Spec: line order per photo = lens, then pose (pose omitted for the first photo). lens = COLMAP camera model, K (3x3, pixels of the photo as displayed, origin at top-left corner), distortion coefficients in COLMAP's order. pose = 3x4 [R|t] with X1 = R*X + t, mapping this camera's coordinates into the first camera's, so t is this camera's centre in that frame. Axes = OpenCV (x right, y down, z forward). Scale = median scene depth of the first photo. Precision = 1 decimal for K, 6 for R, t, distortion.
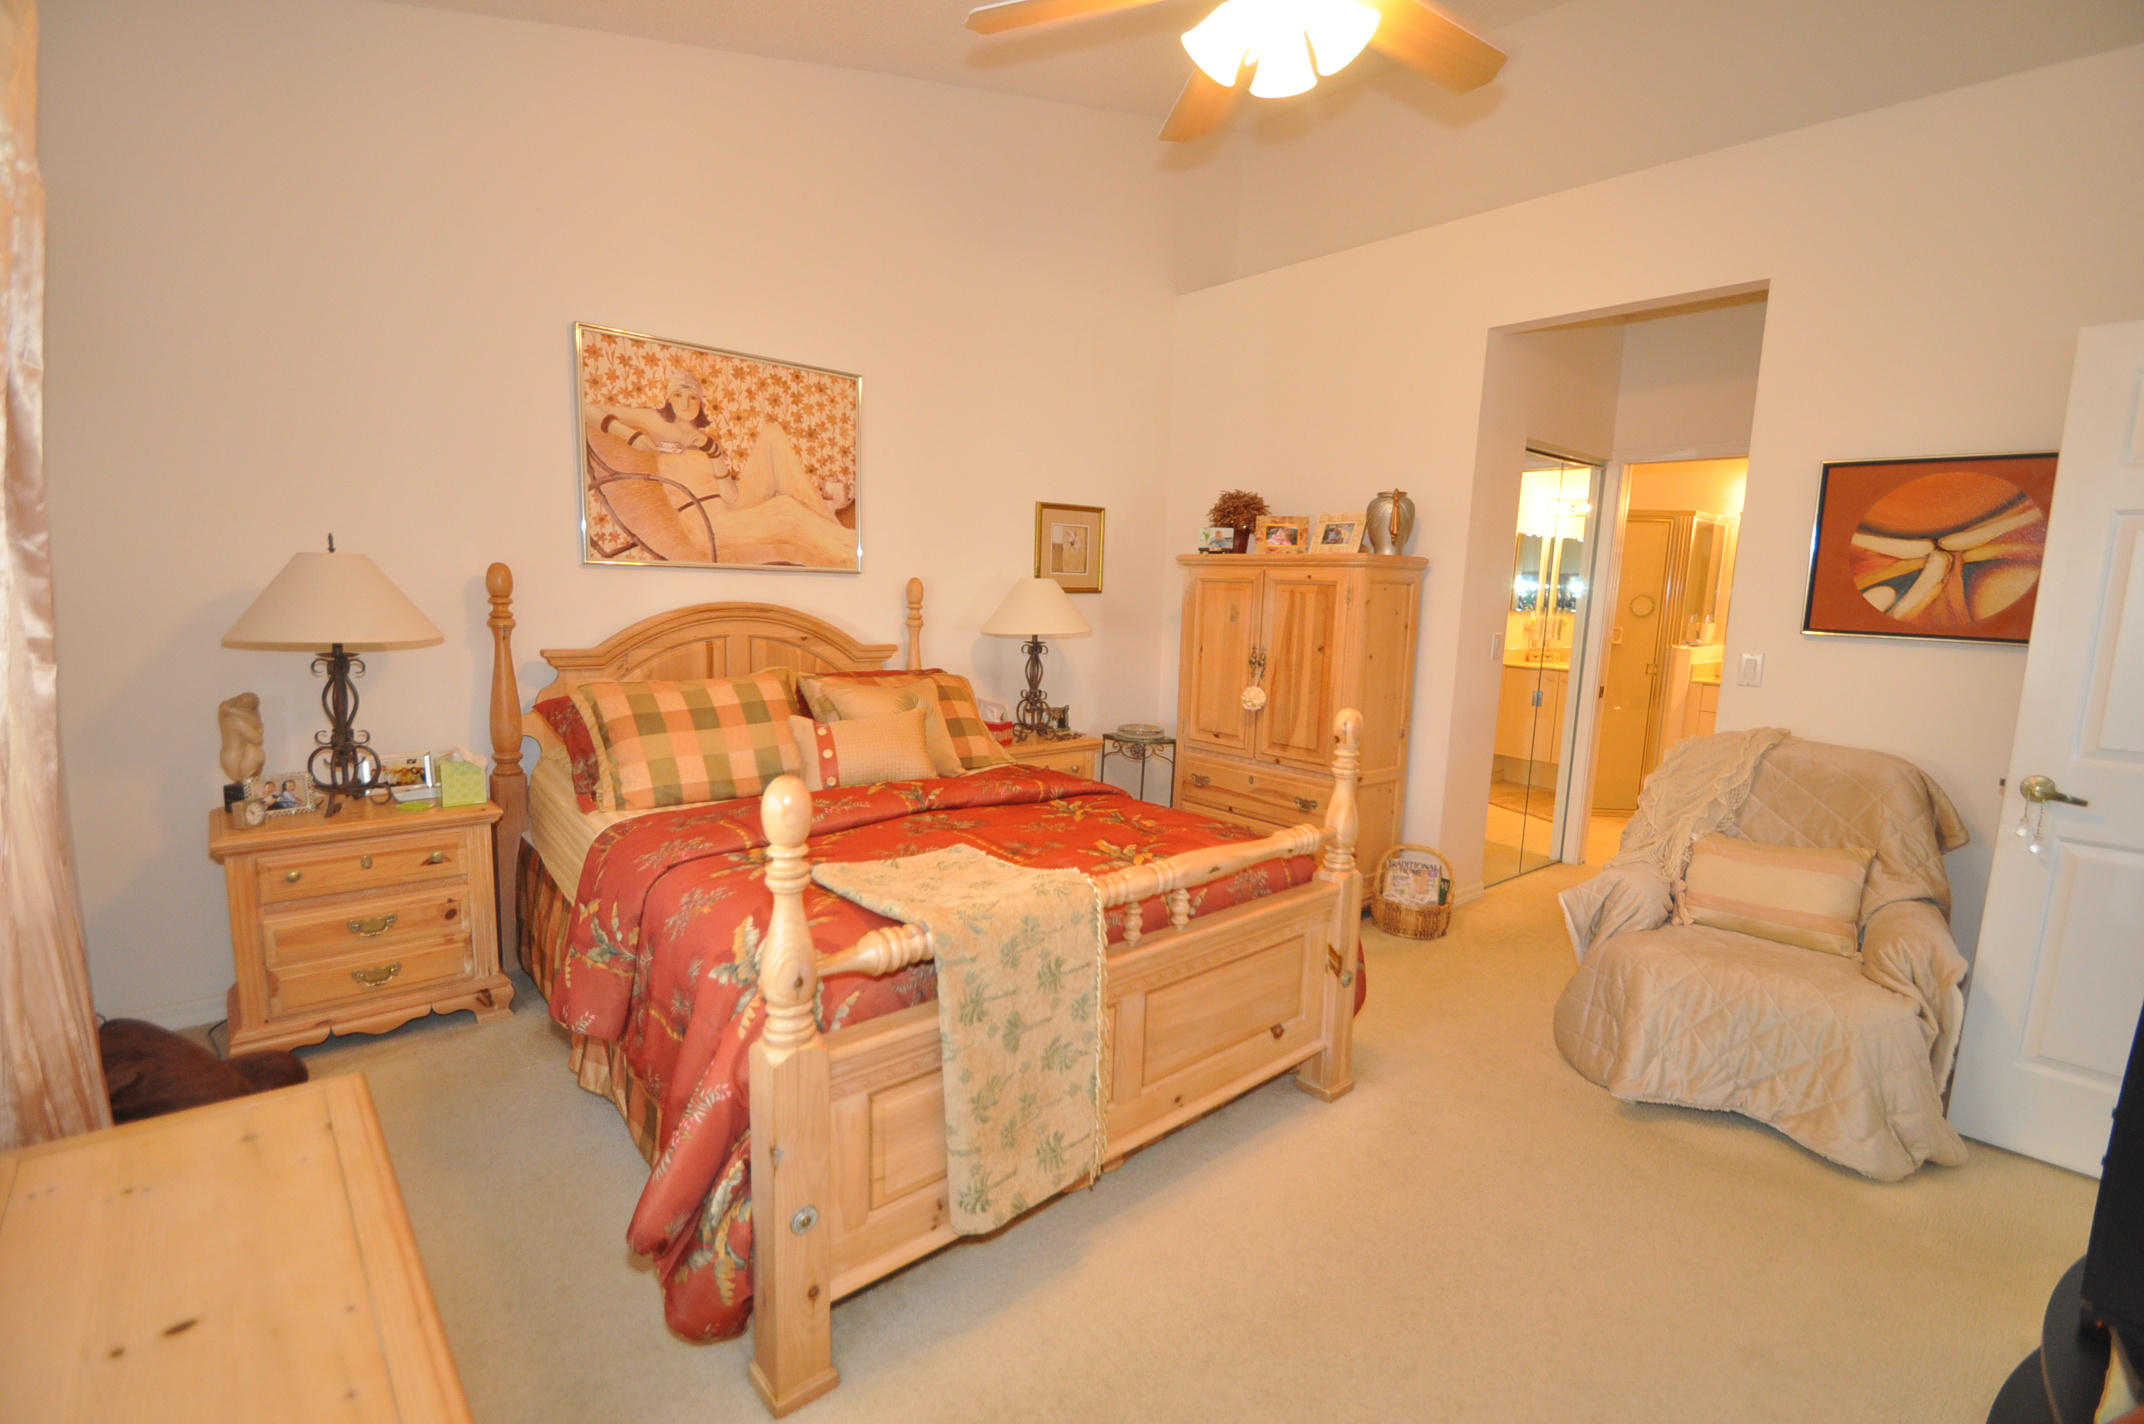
lens RADIAL K [[948.1, 0, 1074.9], [0, 948.1, 721.1], [0, 0, 1]] dist [0.020171, -0.019013]
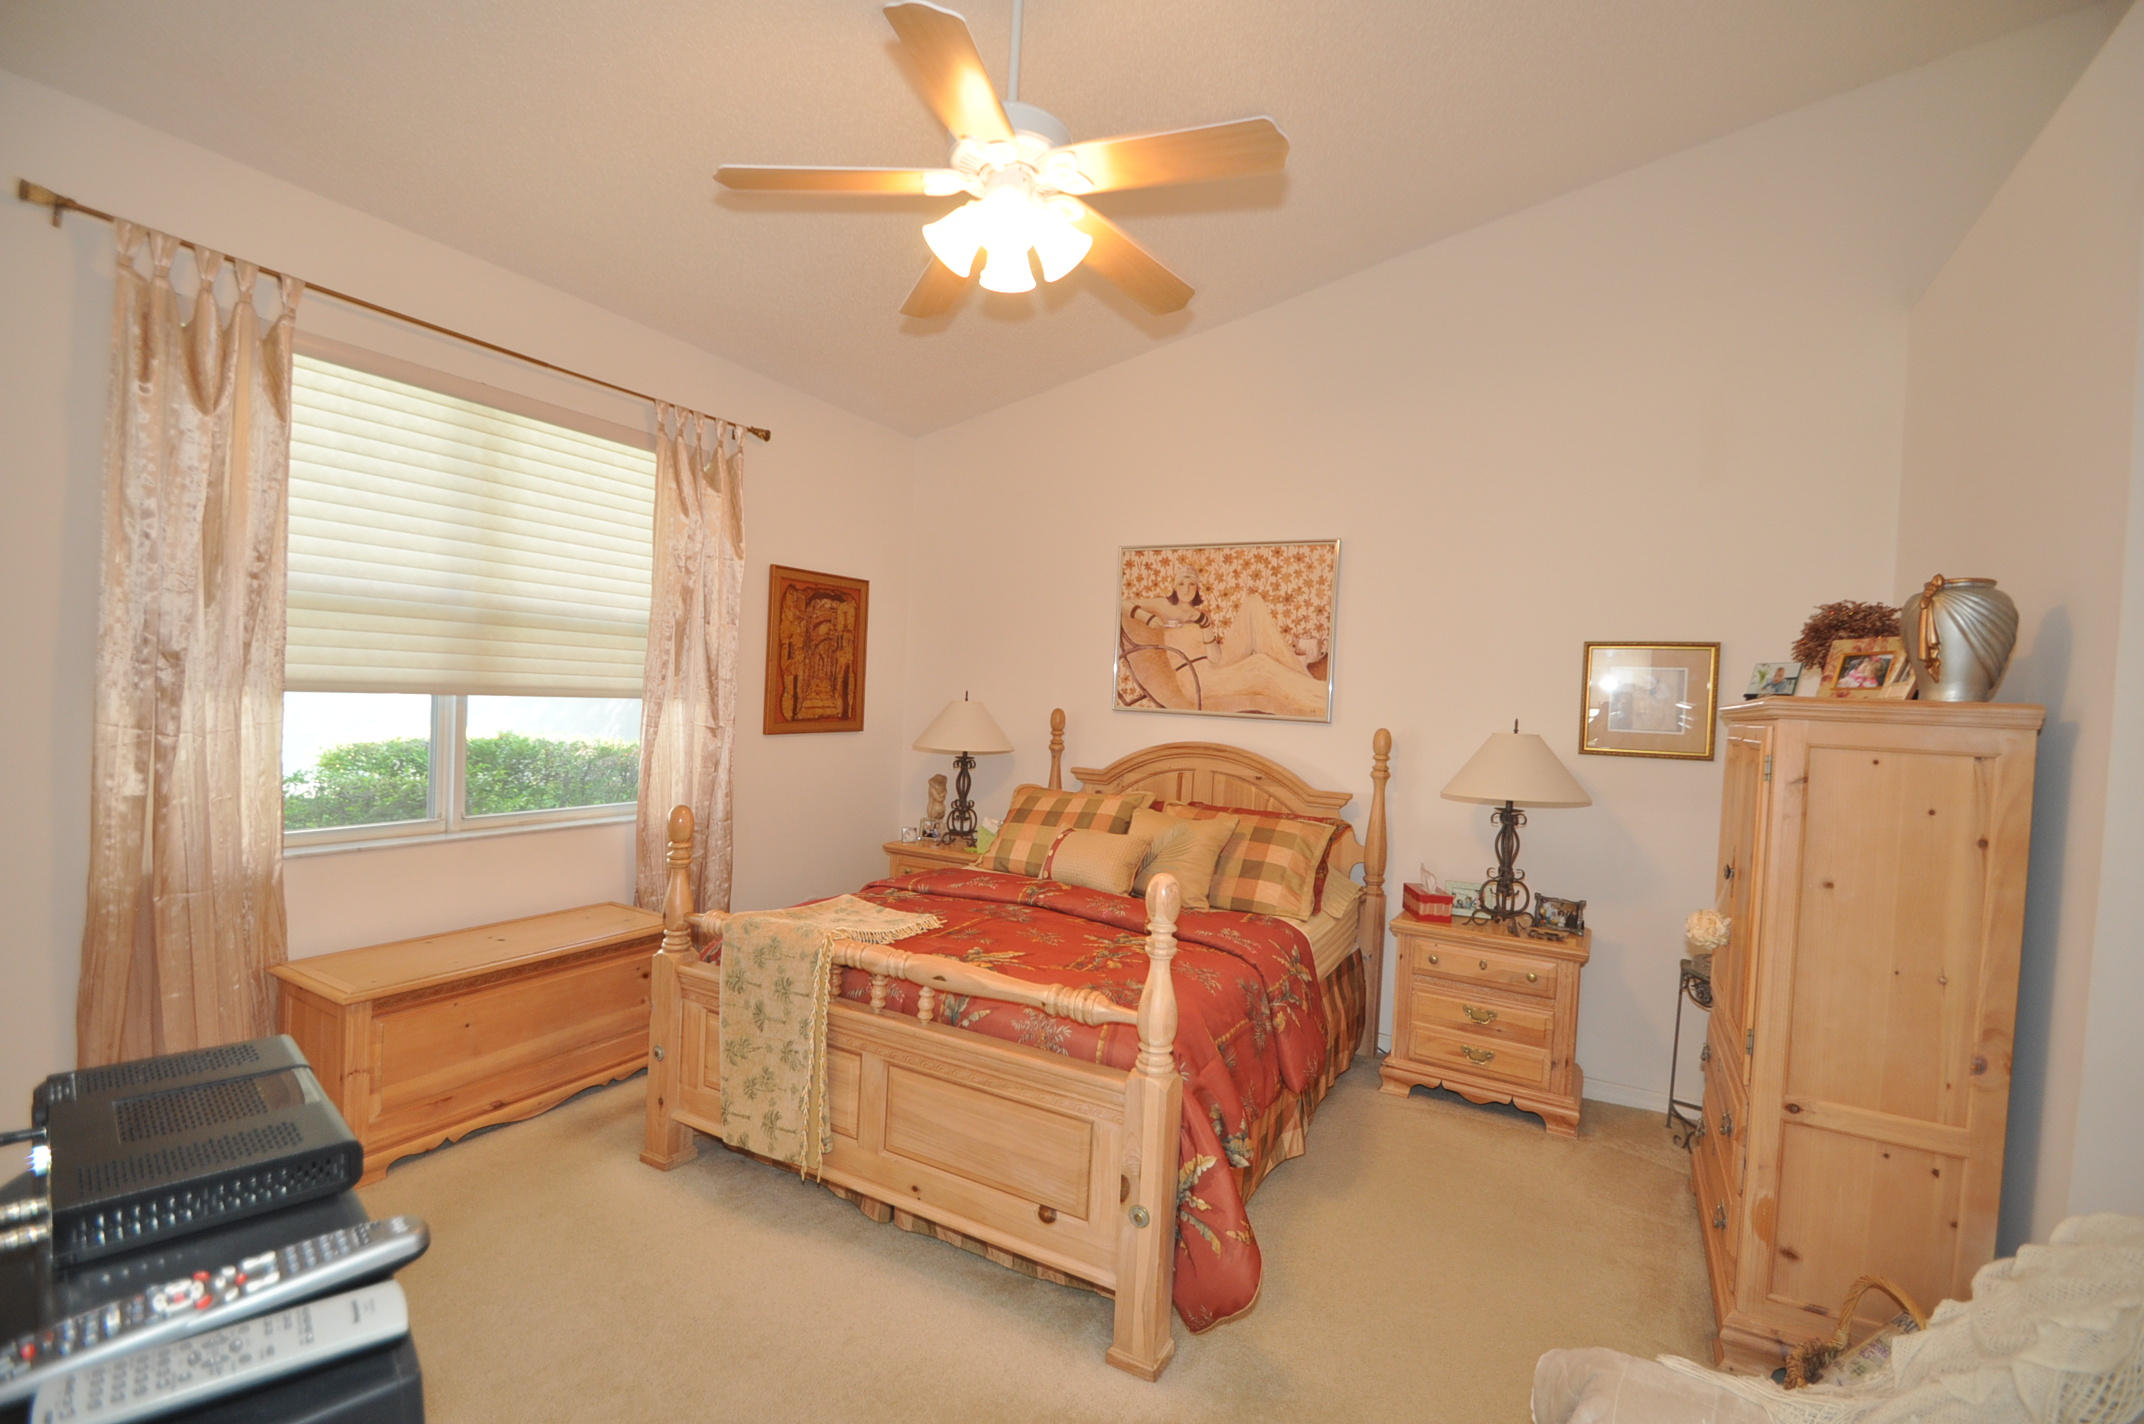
lens RADIAL K [[948.1, 0, 1074.9], [0, 948.1, 721.1], [0, 0, 1]] dist [0.020171, -0.019013]
pose [[0.340471, 0.011274, -0.940188, 0.728224], [-0.174743, 0.983267, -0.051489, -0.061170], [0.923875, 0.181822, 0.336743, 0.437716]]
